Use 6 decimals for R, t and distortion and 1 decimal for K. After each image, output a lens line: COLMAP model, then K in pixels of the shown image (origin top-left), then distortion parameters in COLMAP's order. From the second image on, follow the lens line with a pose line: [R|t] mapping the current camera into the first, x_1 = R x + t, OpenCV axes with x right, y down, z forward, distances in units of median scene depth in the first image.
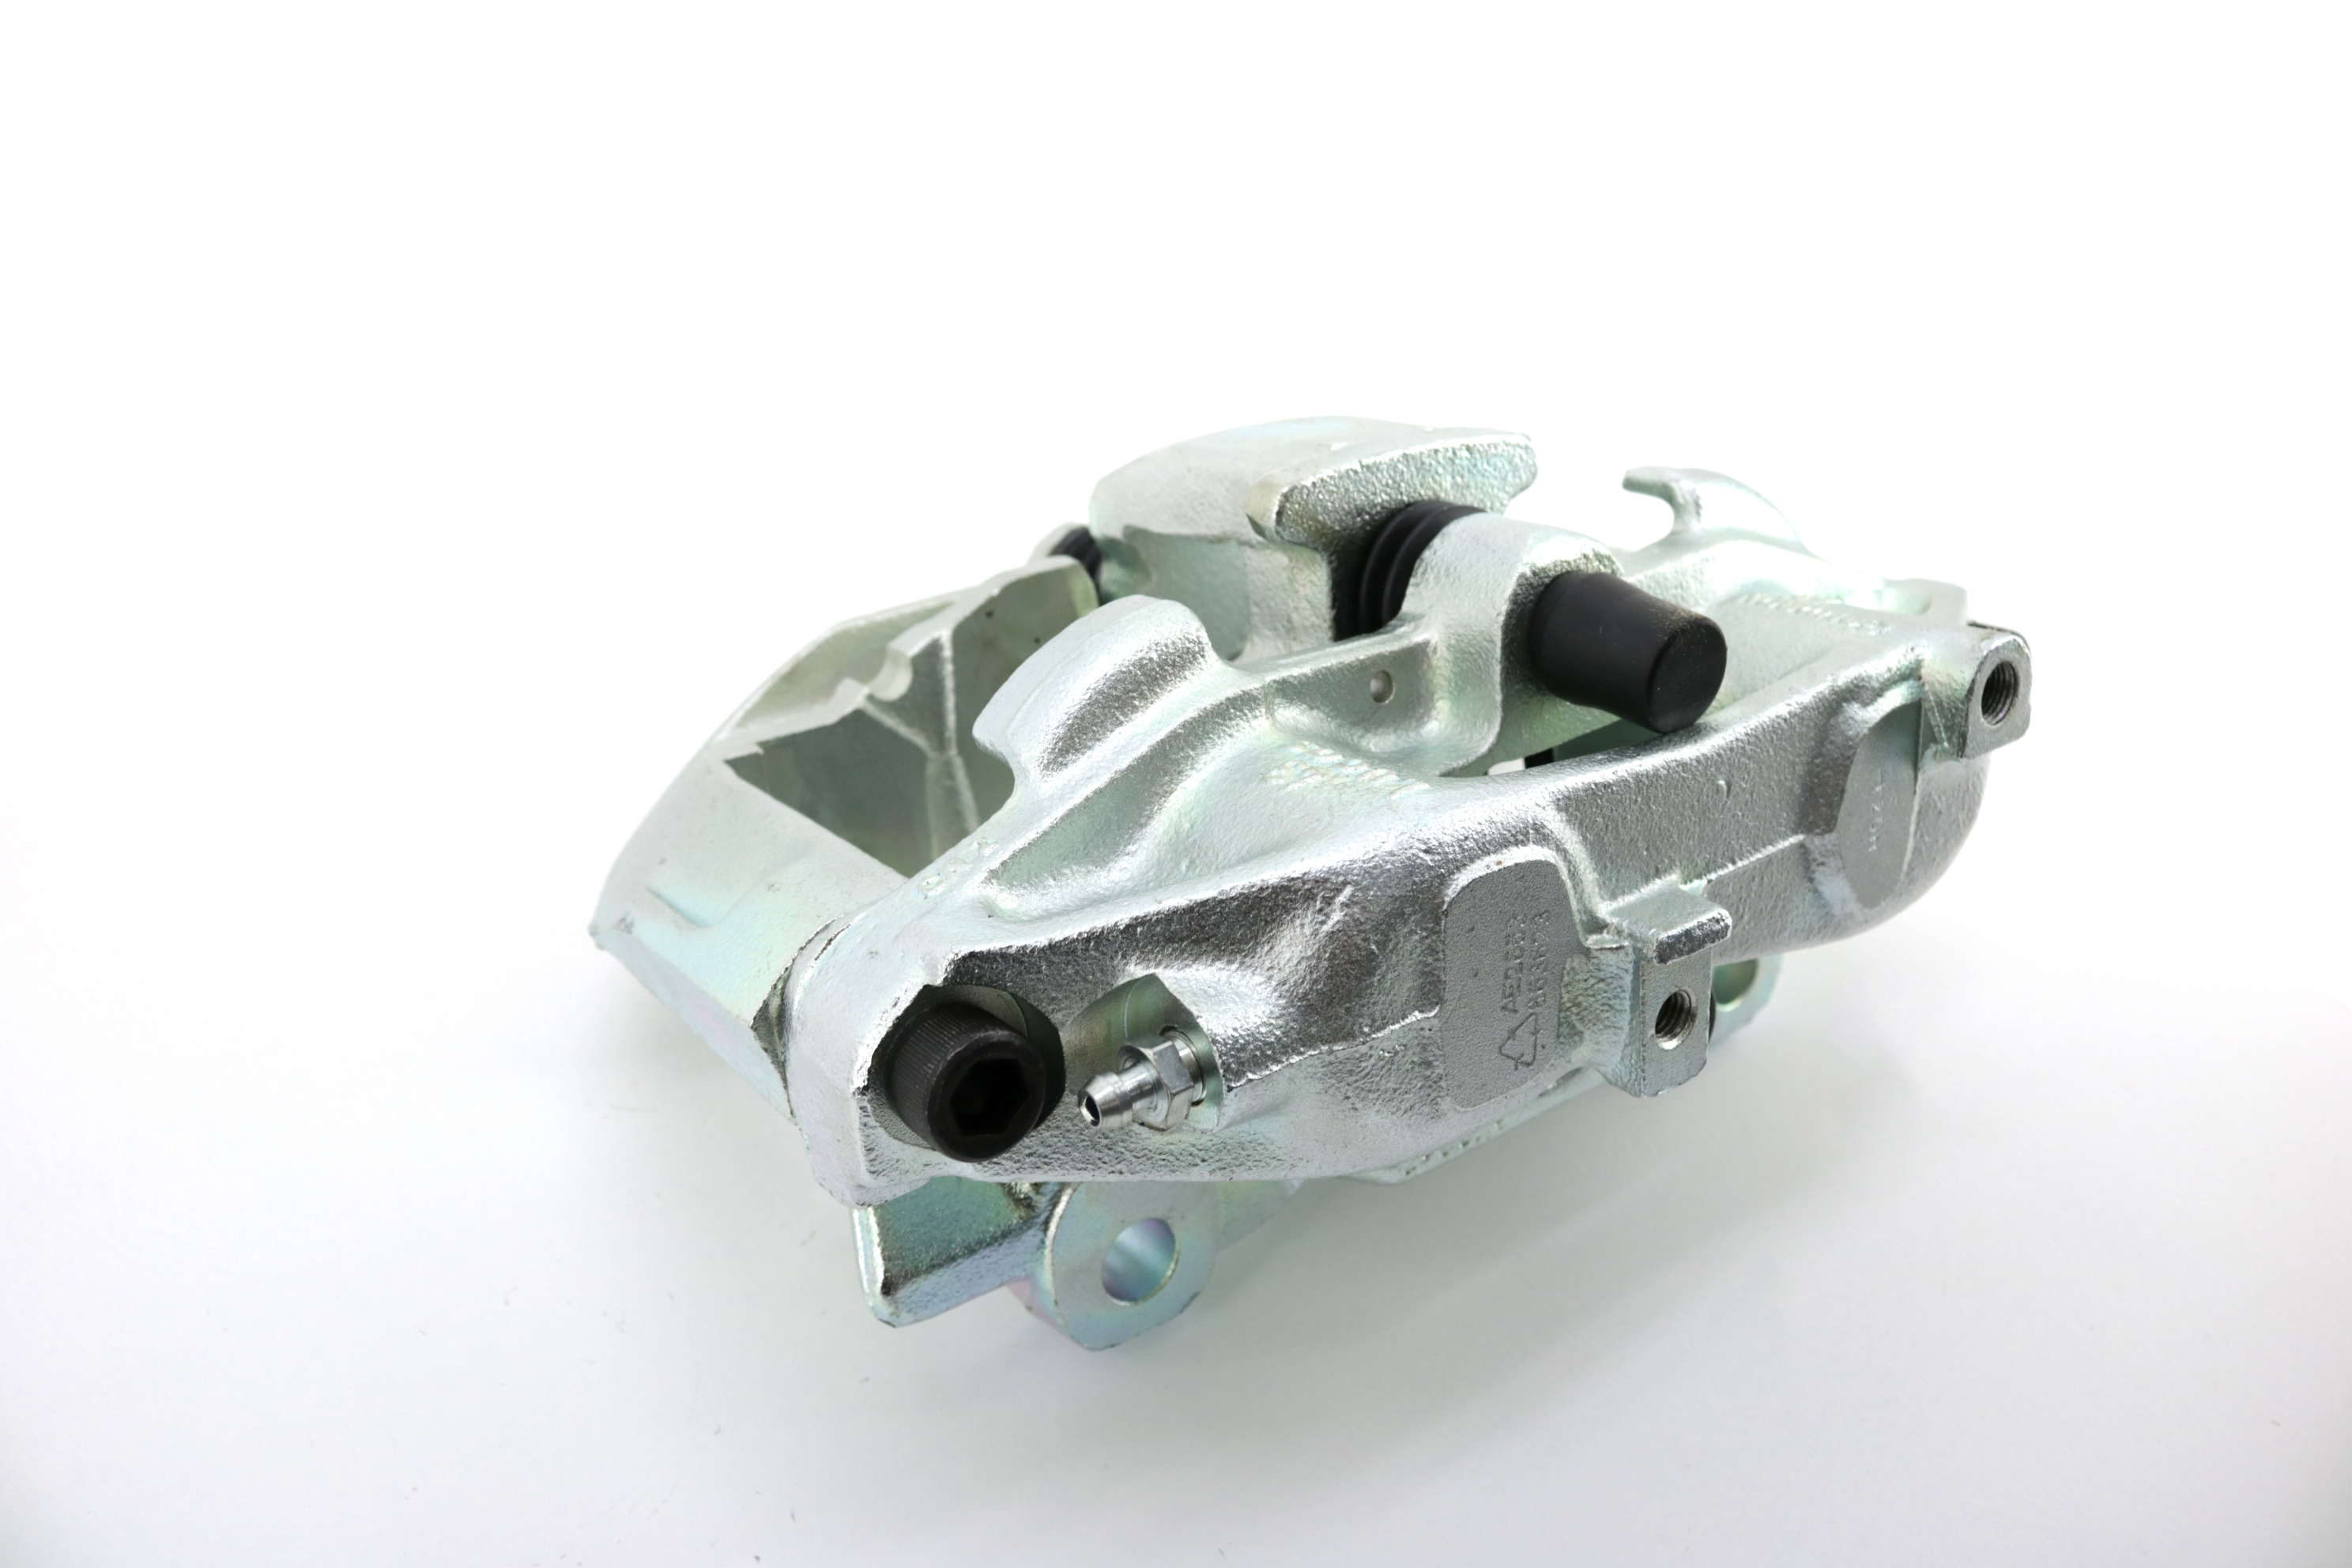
lens RADIAL K [[1888.9, 0, 1172.7], [0, 1888.9, 716.4], [0, 0, 1]] dist [-0.153336, 0.098034]
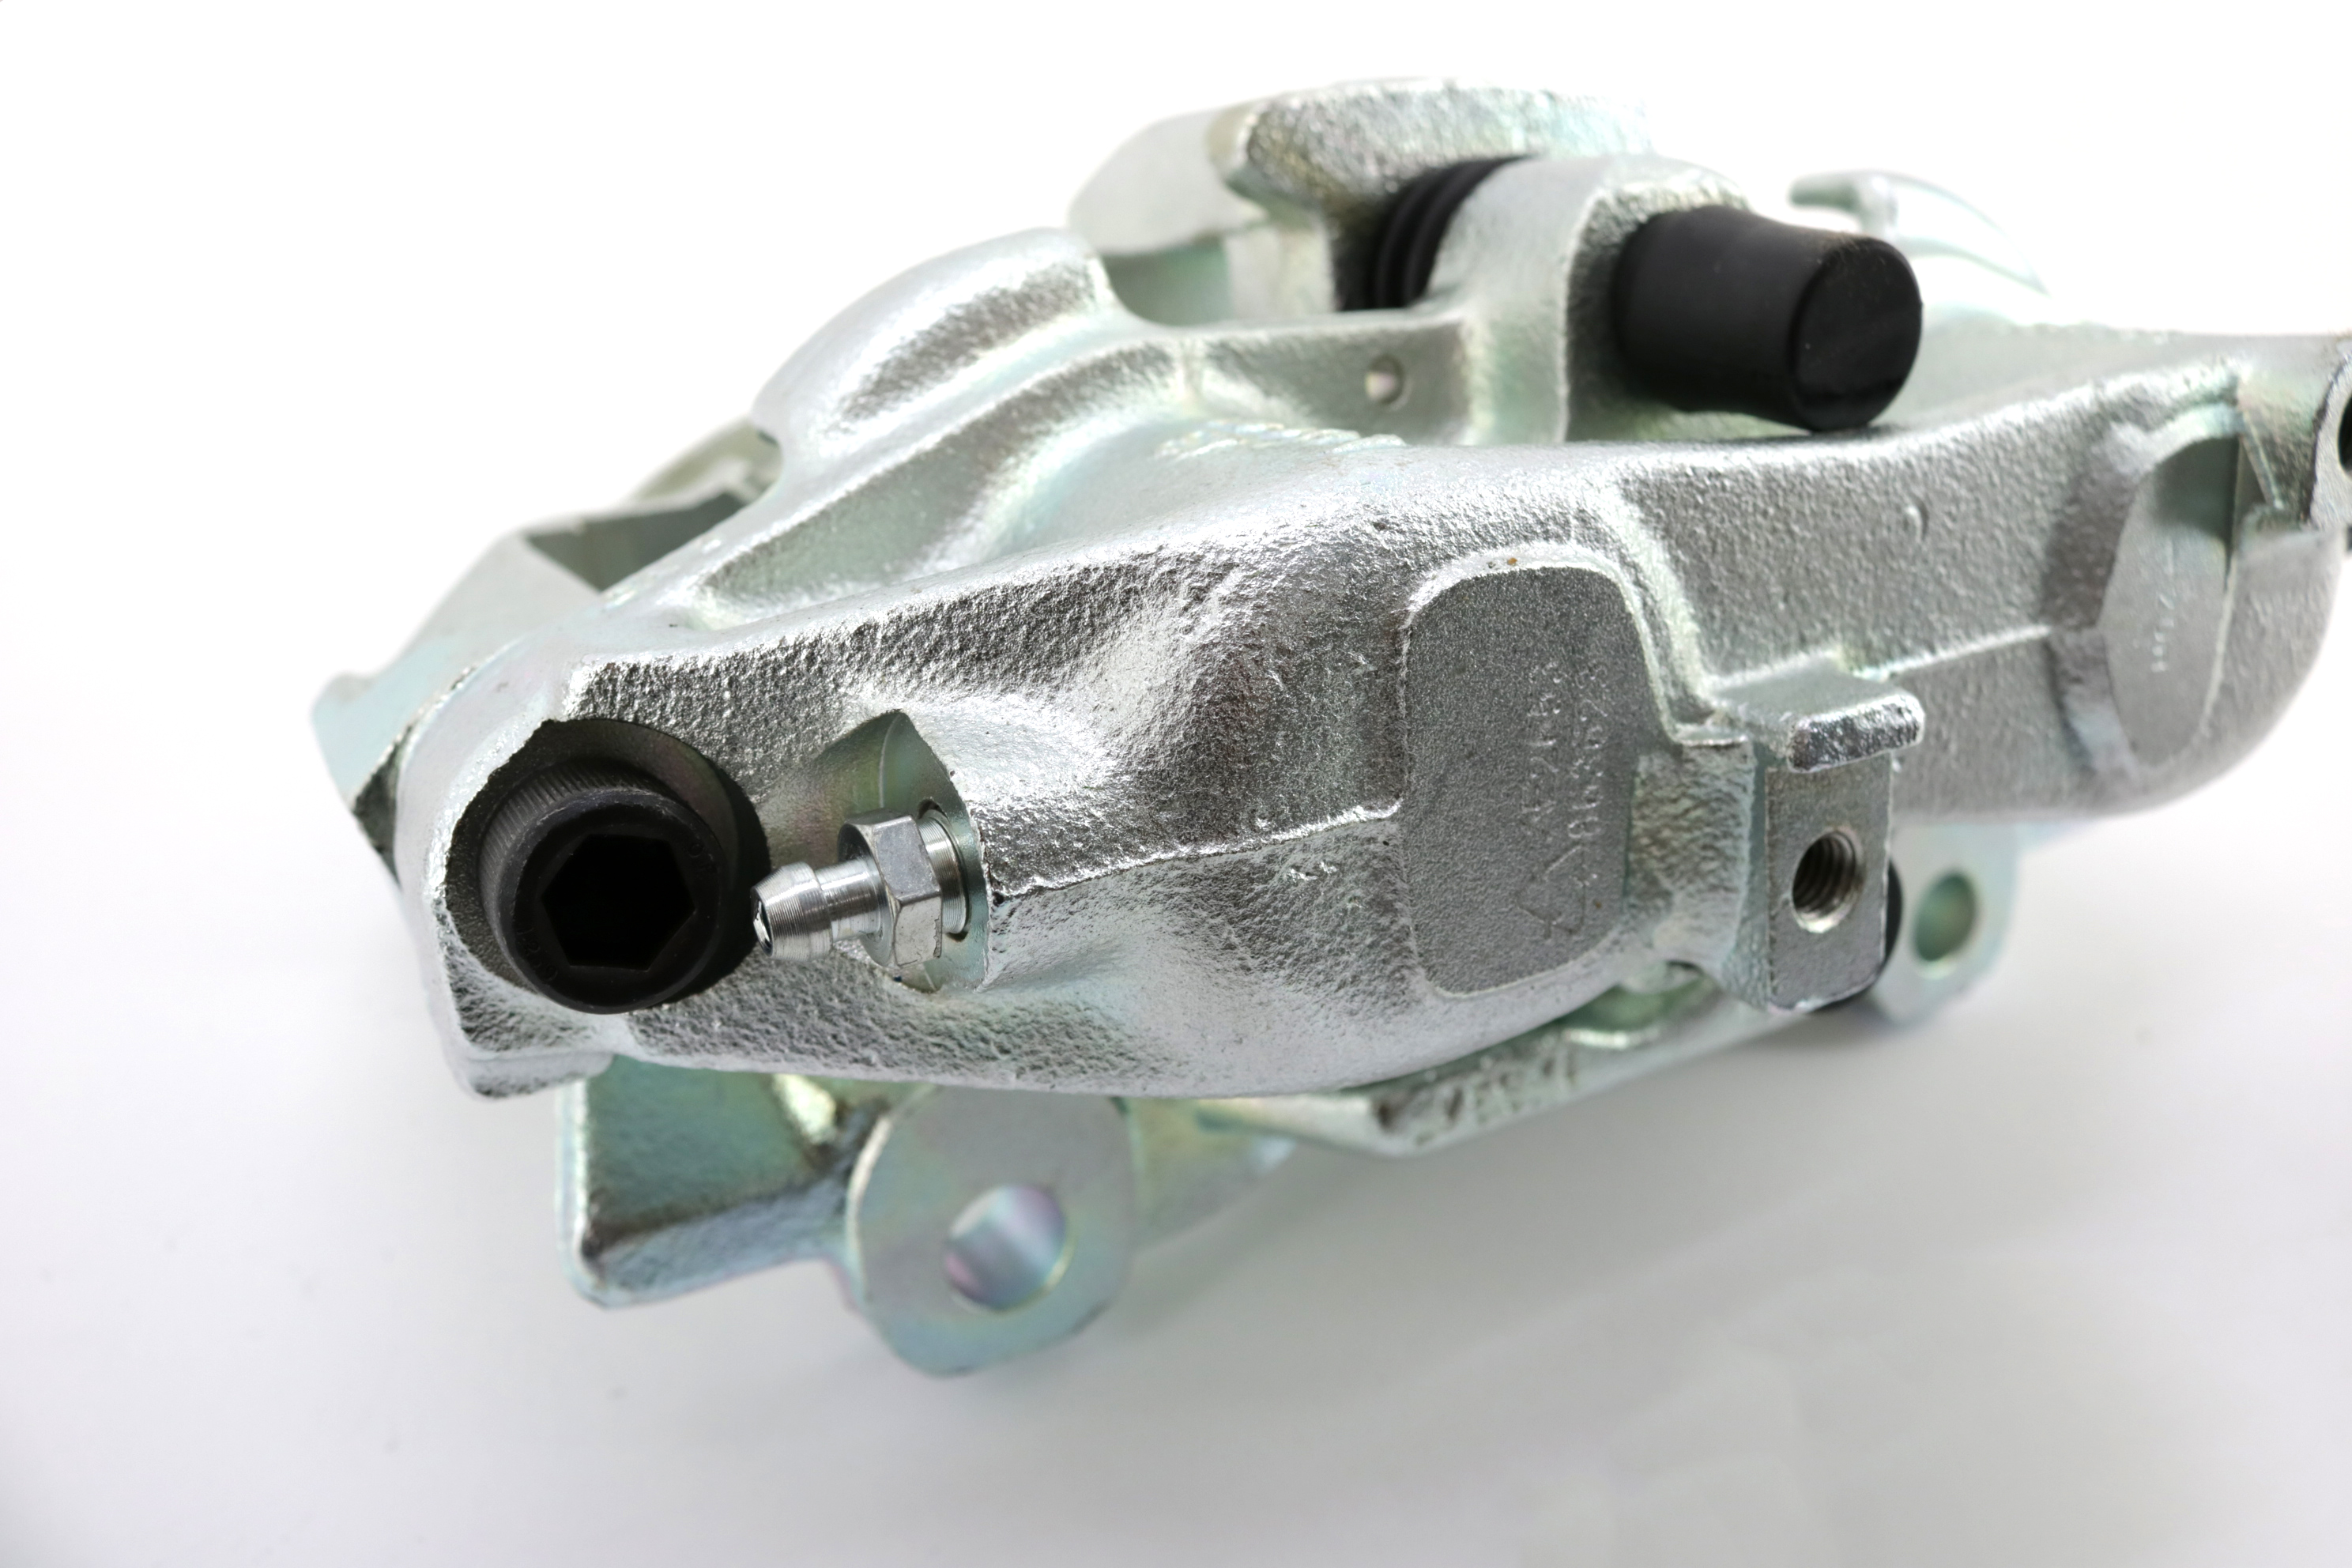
lens RADIAL K [[1888.9, 0, 1172.7], [0, 1888.9, 716.4], [0, 0, 1]] dist [-0.153336, 0.098034]
pose [[0.992432, 0.032319, -0.118463, 0.130861], [-0.037063, 0.998588, -0.038059, 0.142865], [0.117065, 0.042162, 0.992229, 0.382574]]
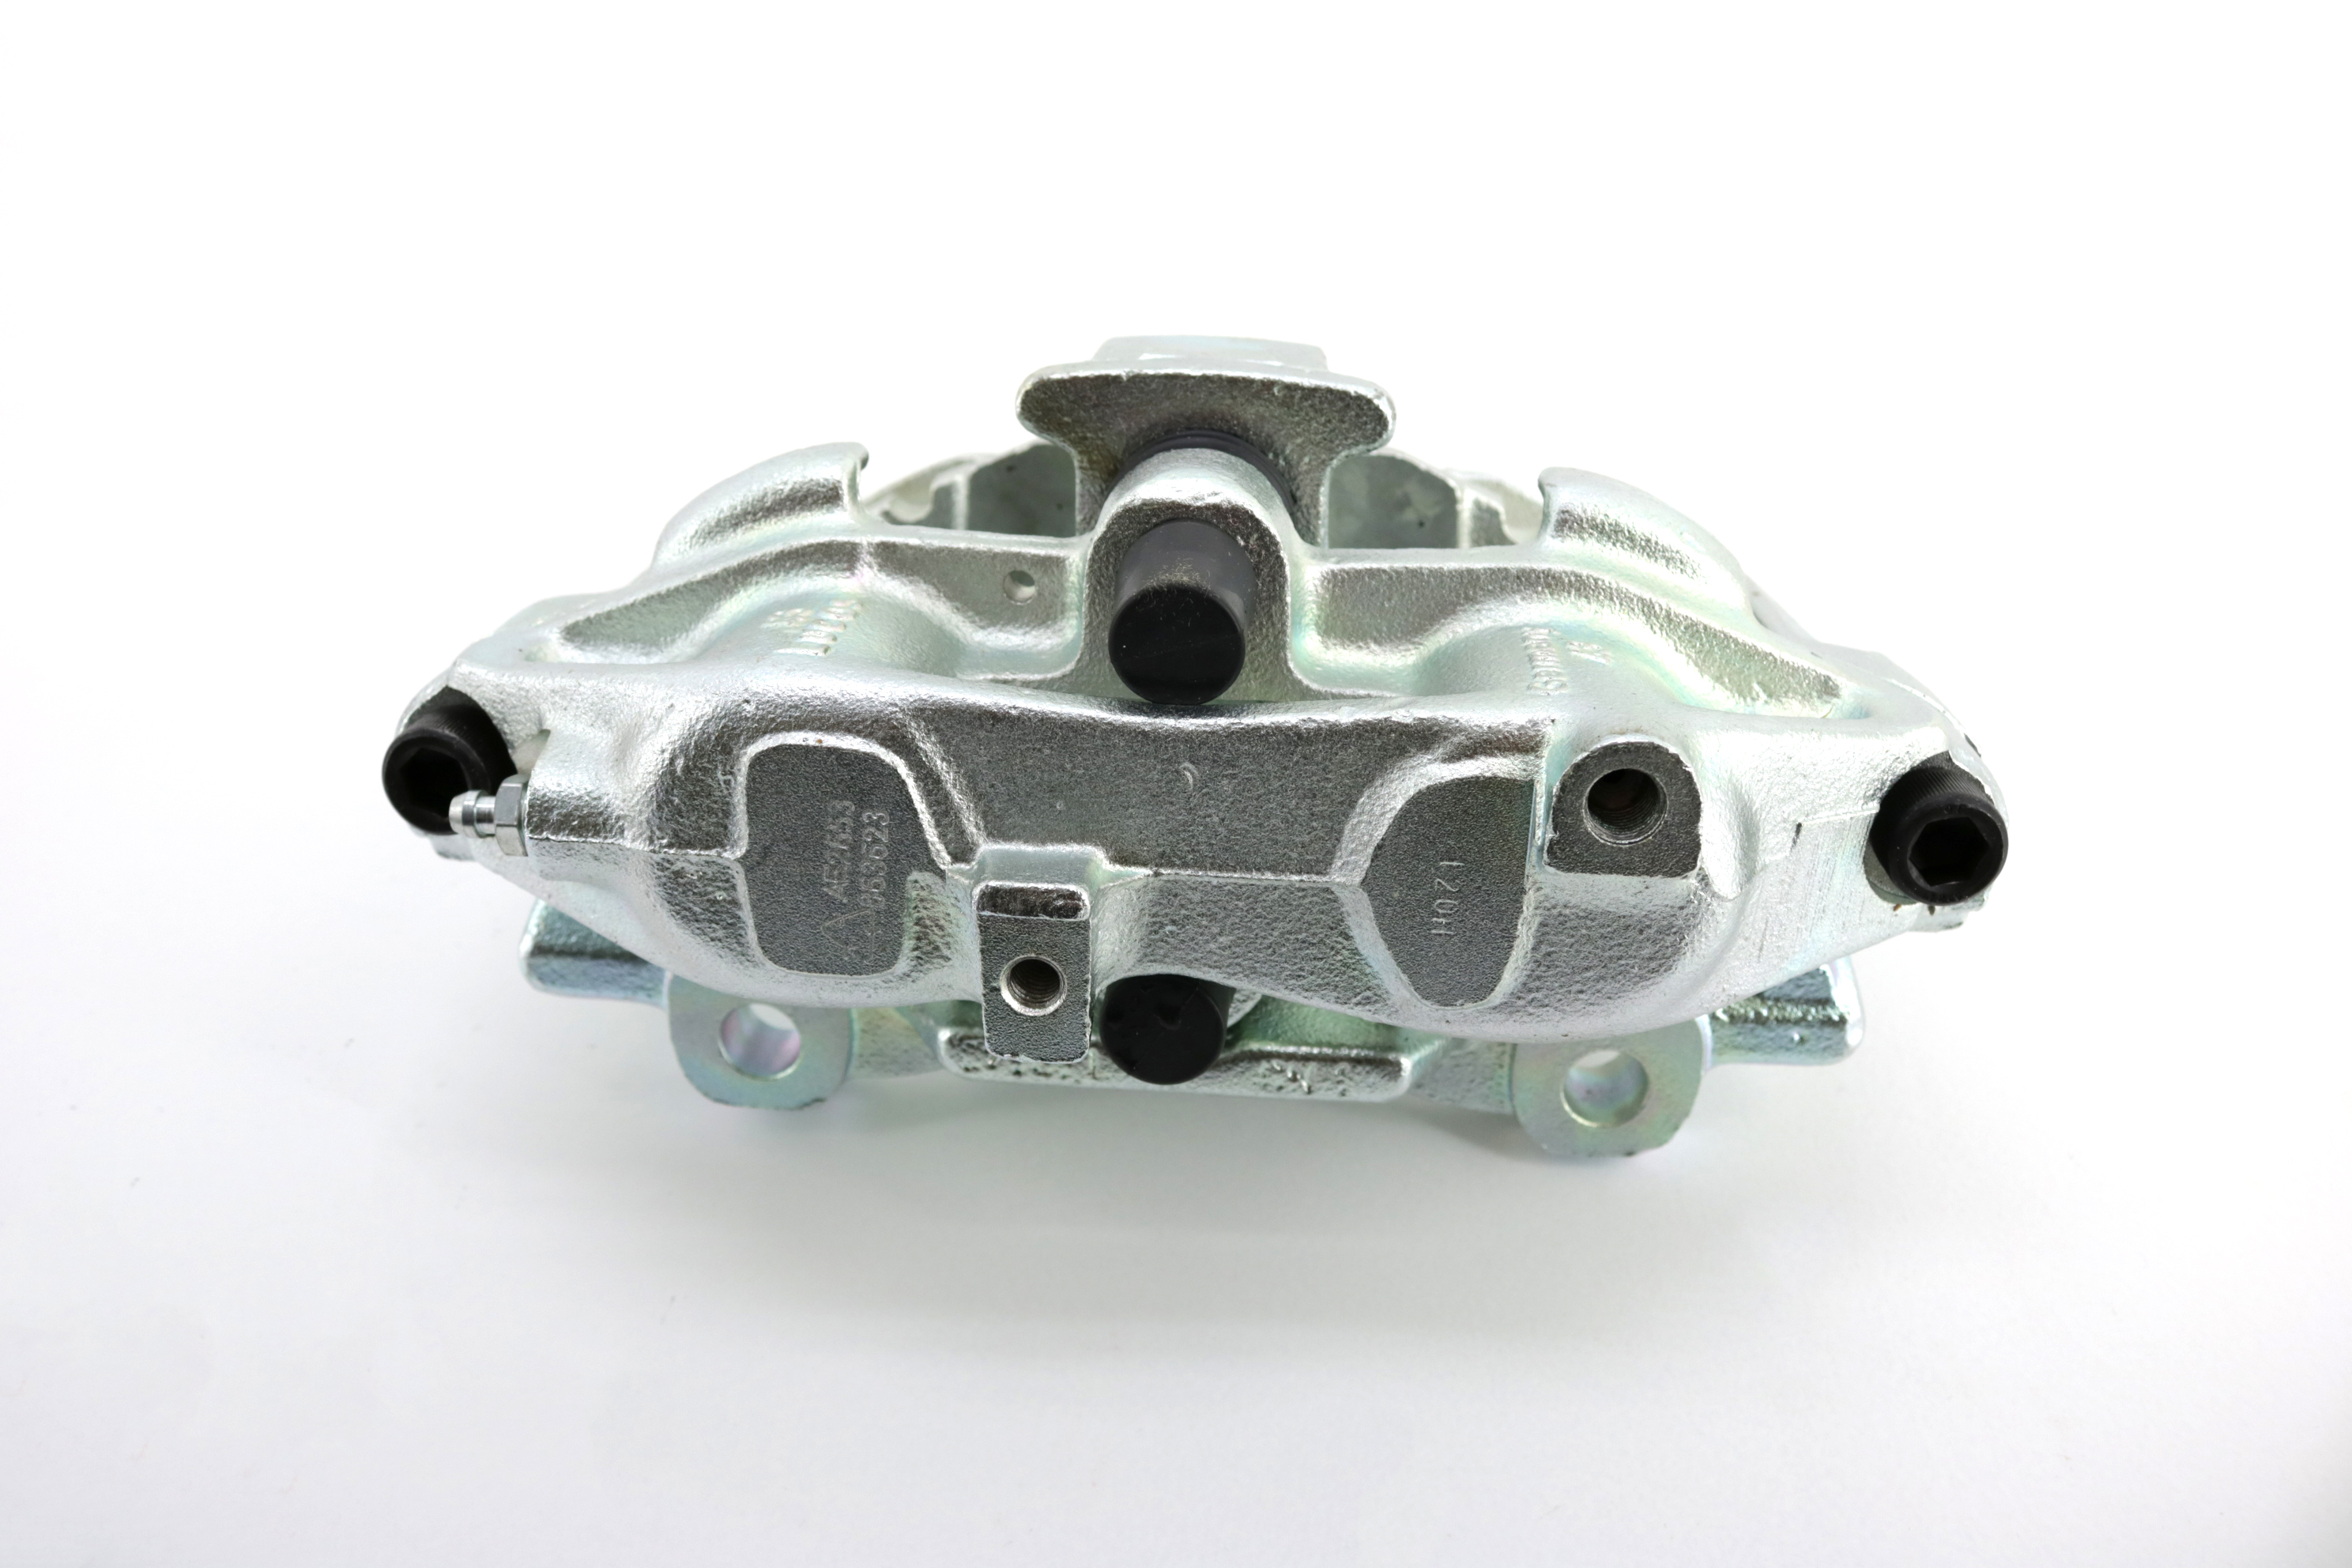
lens RADIAL K [[1888.9, 0, 1172.7], [0, 1888.9, 716.4], [0, 0, 1]] dist [-0.153336, 0.098034]
pose [[0.774977, 0.298867, -0.556856, 0.830067], [-0.278554, 0.952445, 0.123517, -0.106793], [0.567290, 0.059392, 0.821374, 0.255047]]
